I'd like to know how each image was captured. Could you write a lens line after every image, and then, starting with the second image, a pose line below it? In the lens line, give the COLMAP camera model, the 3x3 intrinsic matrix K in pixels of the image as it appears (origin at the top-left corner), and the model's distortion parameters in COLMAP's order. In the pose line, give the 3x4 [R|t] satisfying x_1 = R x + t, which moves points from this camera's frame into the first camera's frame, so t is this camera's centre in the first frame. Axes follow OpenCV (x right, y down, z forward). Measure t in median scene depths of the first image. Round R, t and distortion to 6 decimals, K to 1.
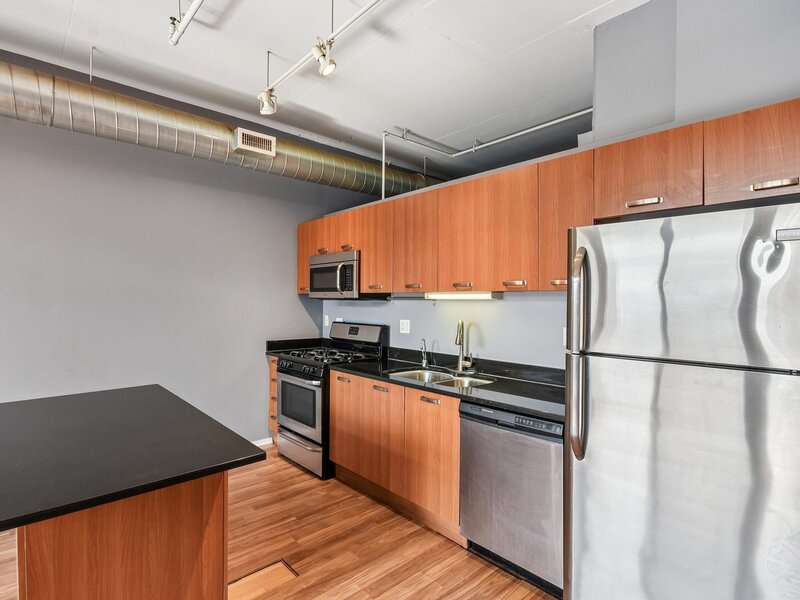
lens RADIAL K [[423.5, 0, 397.2], [0, 423.5, 300.3], [0, 0, 1]] dist [0.000362, -0.000111]
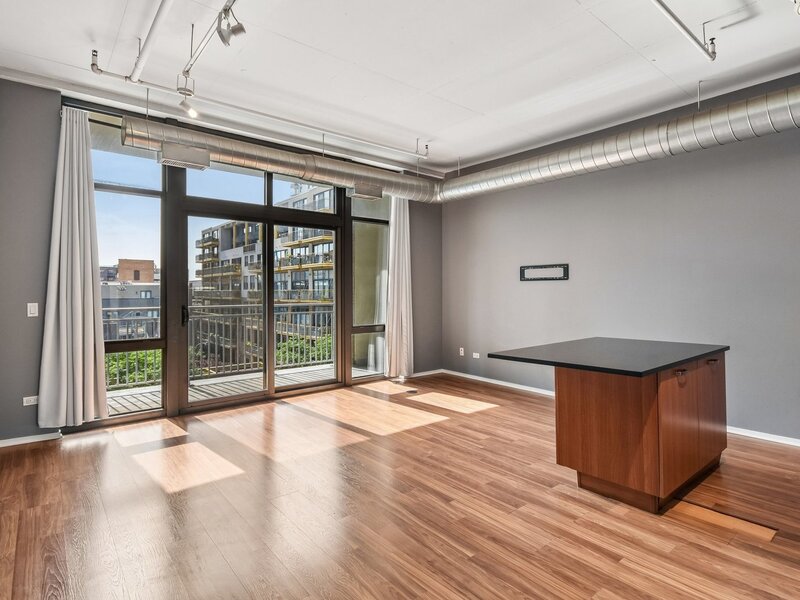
lens RADIAL K [[423.5, 0, 391.3], [0, 423.5, 293.9], [0, 0, 1]] dist [0.000362, -0.000111]
pose [[-0.046330, -0.005145, -0.998913, 0.551139], [-0.000982, 0.999986, -0.005105, 0.052851], [0.998926, 0.000744, -0.046334, 0.114926]]
